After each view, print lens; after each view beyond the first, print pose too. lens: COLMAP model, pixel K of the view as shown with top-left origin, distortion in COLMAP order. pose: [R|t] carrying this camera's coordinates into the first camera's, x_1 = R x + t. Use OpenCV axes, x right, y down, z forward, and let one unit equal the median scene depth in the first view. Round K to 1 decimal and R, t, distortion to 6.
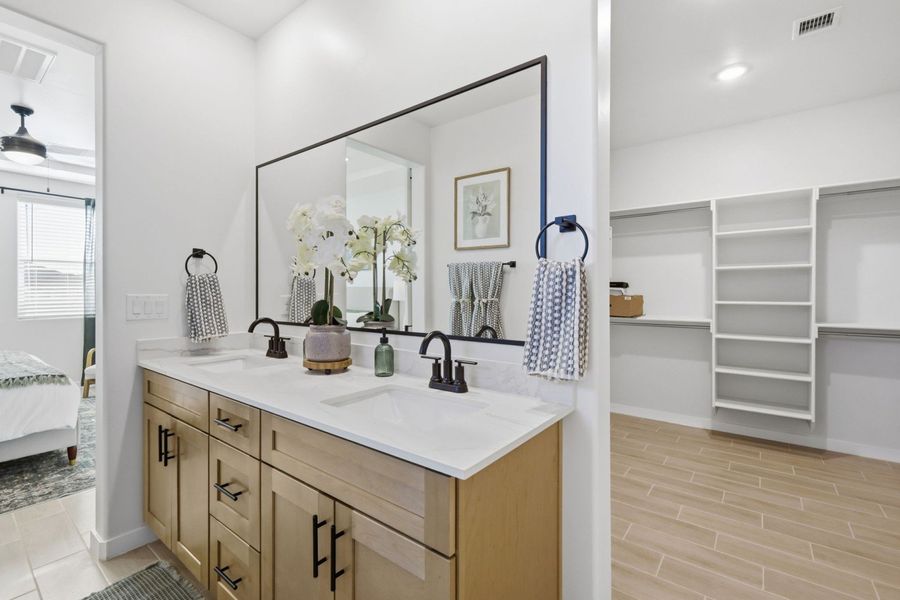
lens RADIAL K [[401.6, 0, 449.0], [0, 401.6, 294.4], [0, 0, 1]] dist [0.000660, 0.001122]
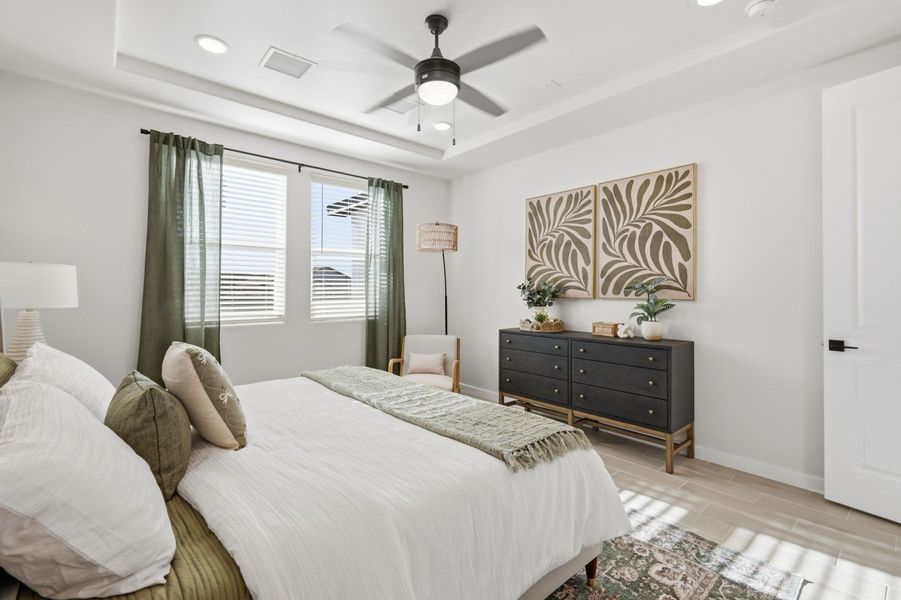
lens RADIAL K [[402.0, 0, 448.1], [0, 402.0, 296.0], [0, 0, 1]] dist [0.000660, 0.001122]
pose [[0.978370, 0.008676, -0.206681, -1.679731], [-0.006599, 0.999921, 0.010738, -0.005401], [0.206758, -0.009141, 0.978349, 0.626469]]
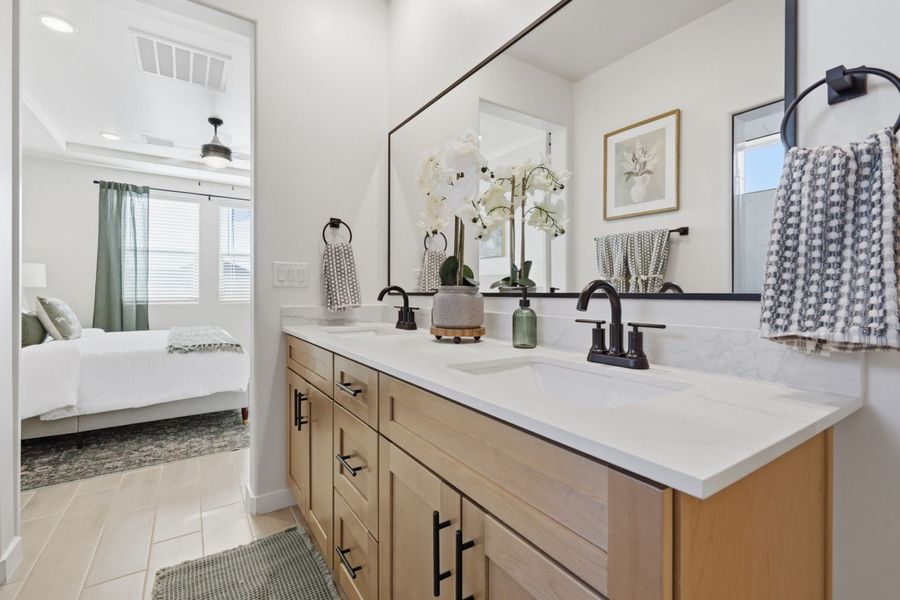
lens RADIAL K [[401.6, 0, 448.1], [0, 401.6, 292.0], [0, 0, 1]] dist [0.000660, 0.001122]
pose [[0.946370, 0.001238, -0.323083, -0.045679], [-0.002879, 0.999985, -0.004602, 0.092349], [0.323072, 0.005285, 0.946360, 0.188019]]
